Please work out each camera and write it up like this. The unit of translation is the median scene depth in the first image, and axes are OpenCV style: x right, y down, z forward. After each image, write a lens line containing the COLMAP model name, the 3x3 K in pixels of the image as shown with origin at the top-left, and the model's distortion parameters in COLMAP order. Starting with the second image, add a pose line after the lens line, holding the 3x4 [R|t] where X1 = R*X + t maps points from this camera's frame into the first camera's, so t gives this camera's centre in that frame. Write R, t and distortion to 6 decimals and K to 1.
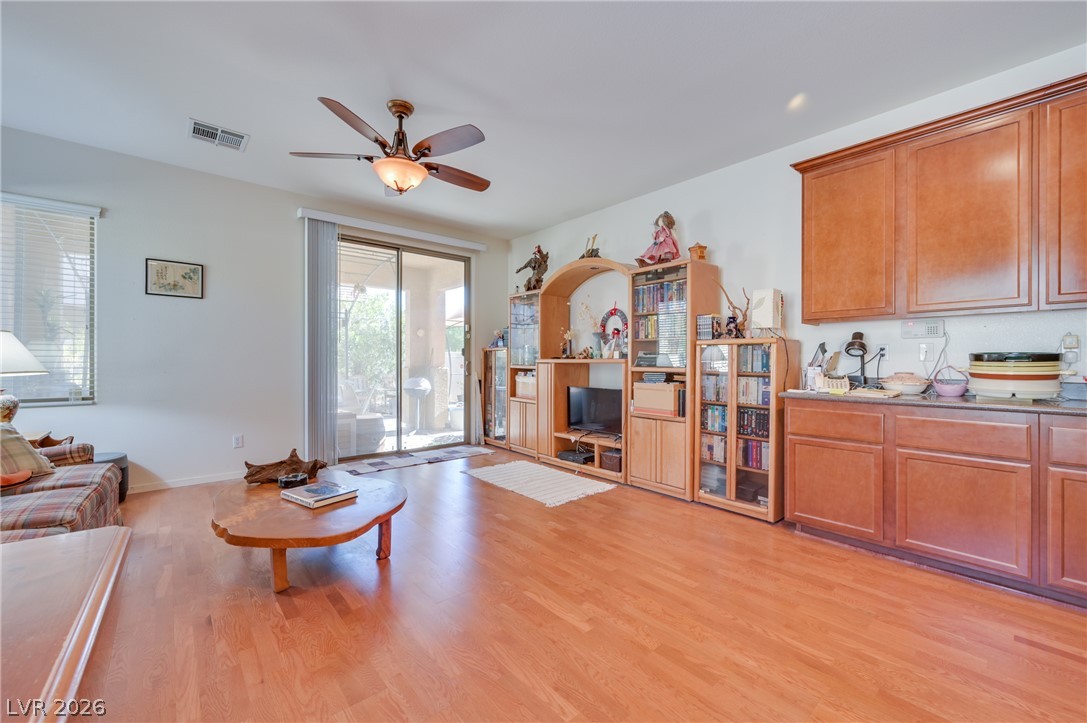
lens RADIAL K [[431.4, 0, 537.8], [0, 431.4, 361.3], [0, 0, 1]] dist [0.001689, -0.000686]
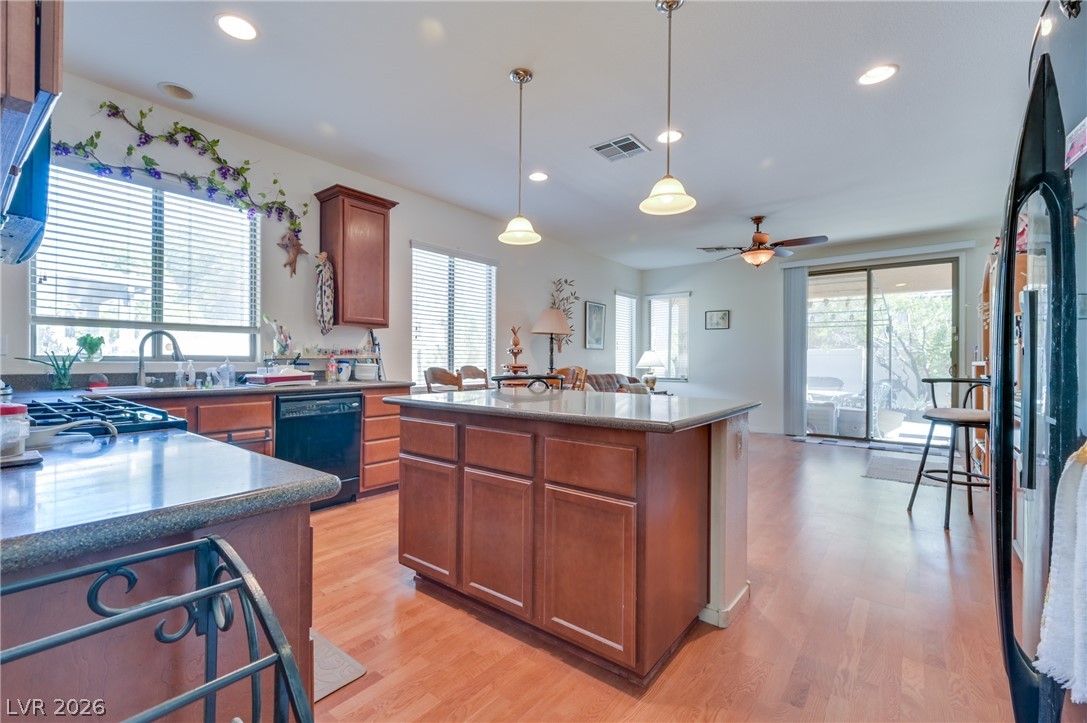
lens RADIAL K [[475.1, 0, 533.4], [0, 475.1, 361.3], [0, 0, 1]] dist [0.000978, 0.000188]
pose [[0.184109, 0.000591, -0.982906, 1.050263], [-0.009604, 0.999953, -0.001198, 0.004257], [0.982859, 0.009661, 0.184106, -0.179539]]
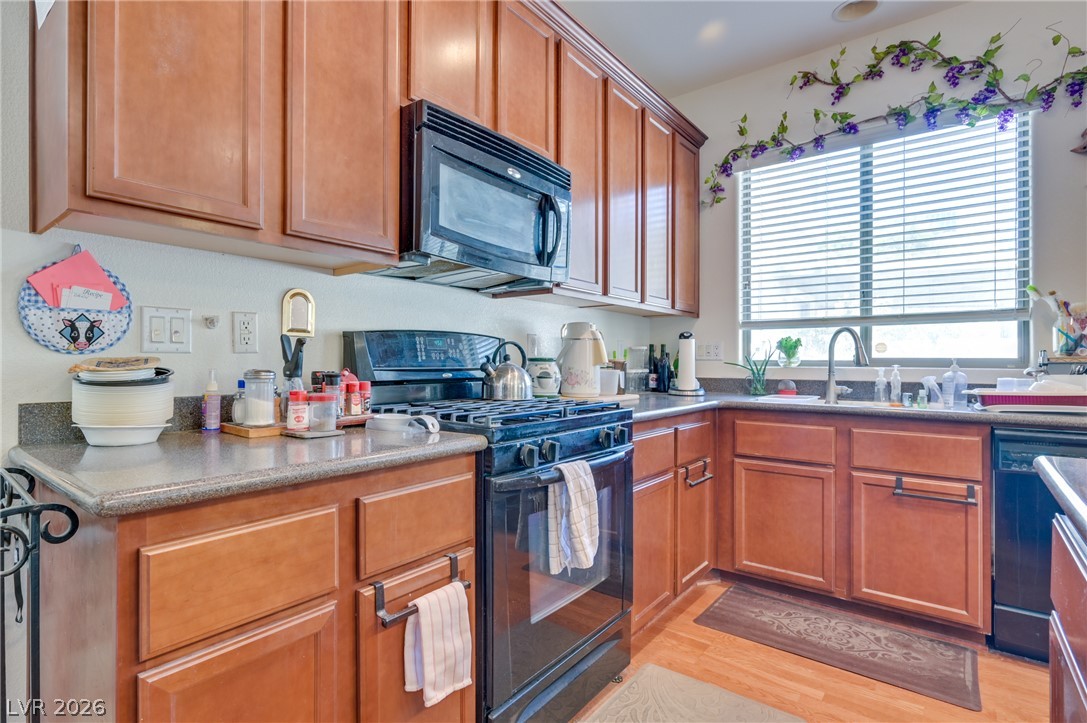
lens RADIAL K [[545.5, 0, 480.2], [0, 545.5, 360.2], [0, 0, 1]] dist [0.000227, -0.000289]
pose [[-0.990379, -0.007695, -0.138171, 0.731520], [-0.007672, 0.999970, -0.000695, 0.005307], [0.138172, 0.000372, -0.990408, -0.011671]]
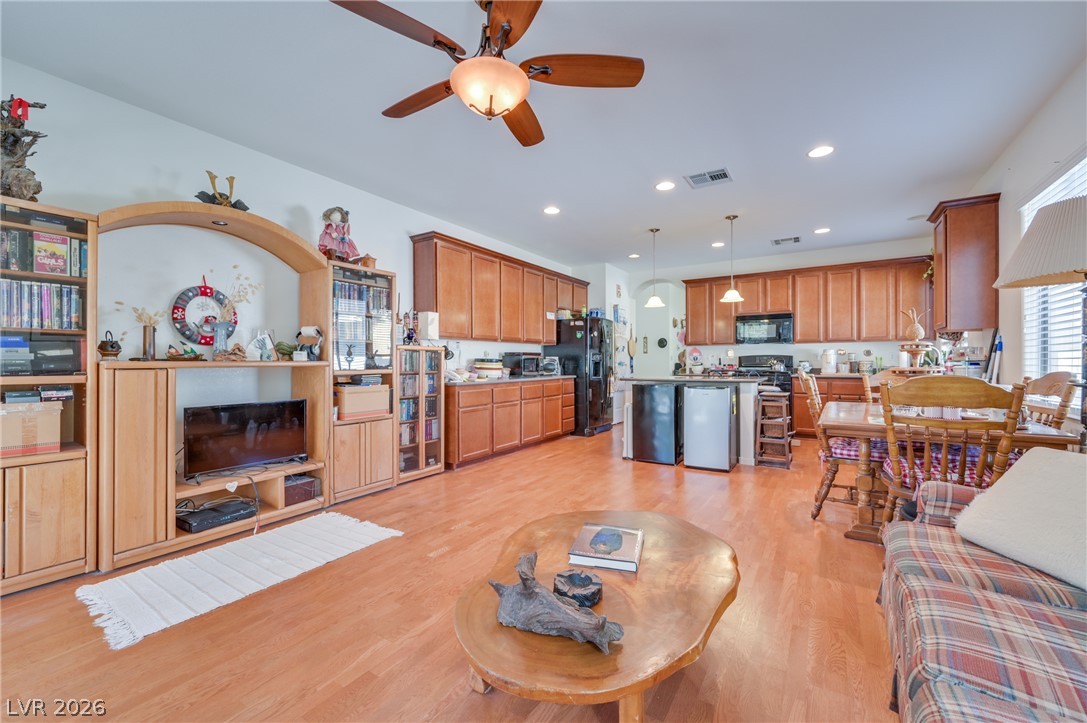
lens RADIAL K [[431.4, 0, 535.4], [0, 431.4, 363.7], [0, 0, 1]] dist [0.001689, -0.000686]
pose [[-0.266125, -0.005579, 0.963922, -0.748819], [0.005222, 0.999960, 0.007229, -0.004909], [-0.963924, 0.006957, -0.266085, 0.837391]]
